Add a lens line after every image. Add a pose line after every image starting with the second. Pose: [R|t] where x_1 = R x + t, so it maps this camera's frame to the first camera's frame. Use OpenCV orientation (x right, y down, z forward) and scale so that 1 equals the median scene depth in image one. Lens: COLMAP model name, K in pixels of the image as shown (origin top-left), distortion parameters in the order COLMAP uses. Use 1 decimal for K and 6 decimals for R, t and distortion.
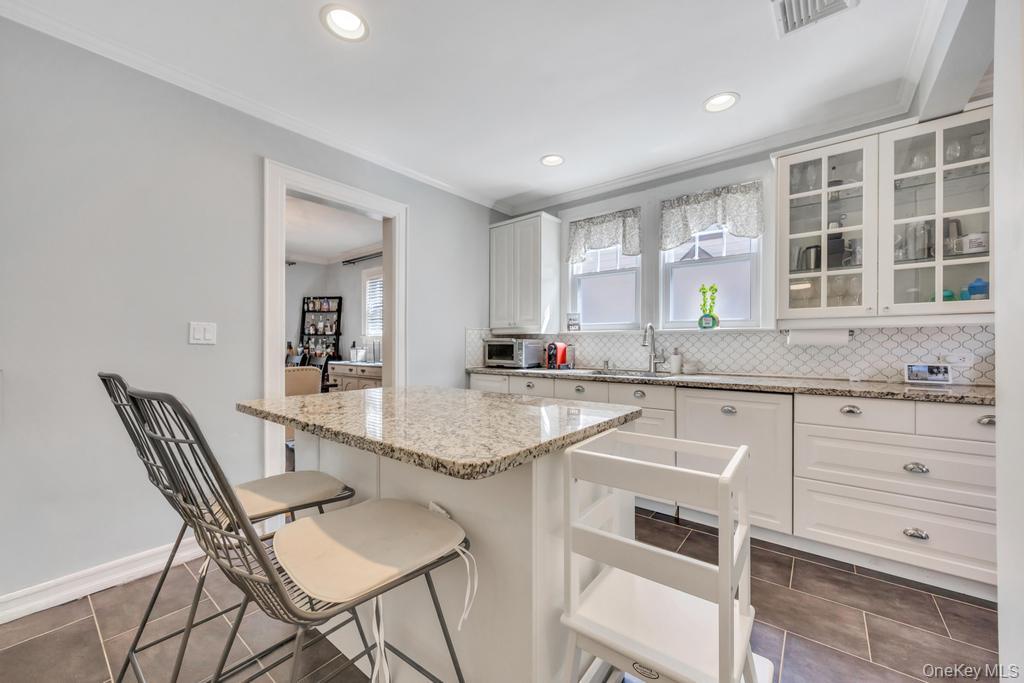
lens RADIAL K [[391.5, 0, 513.4], [0, 391.5, 343.5], [0, 0, 1]] dist [0.000773, 0.000138]
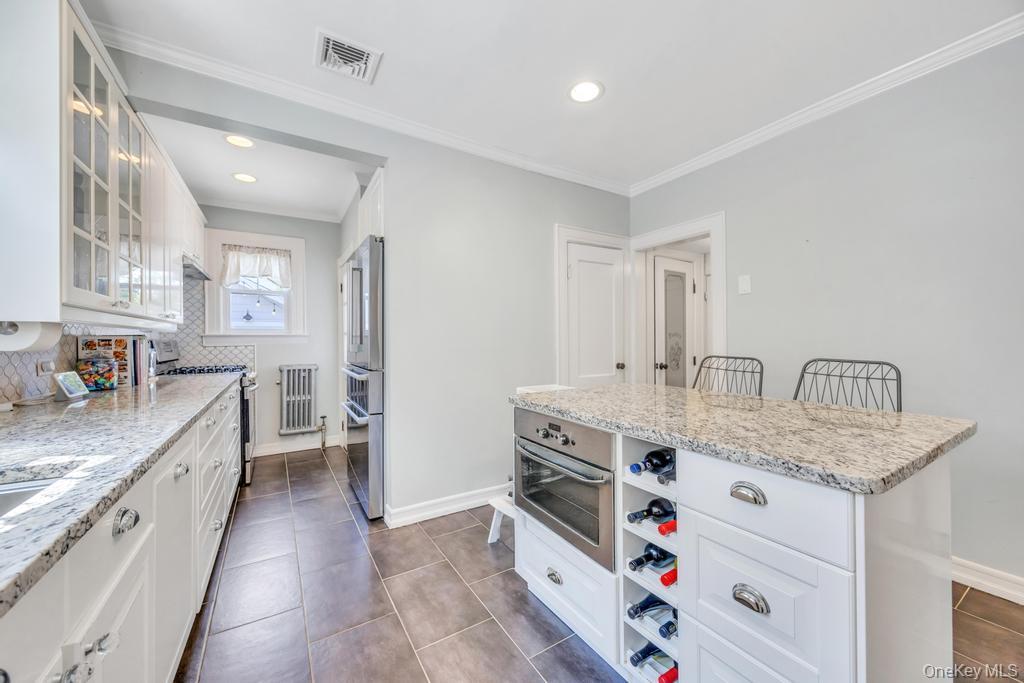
lens RADIAL K [[391.5, 0, 513.4], [0, 391.5, 343.5], [0, 0, 1]] dist [0.000773, 0.000138]
pose [[-0.937053, 0.000191, 0.349187, -0.057565], [0.003023, 0.999967, 0.007566, -0.007538], [-0.349174, 0.008145, -0.937022, 0.976172]]
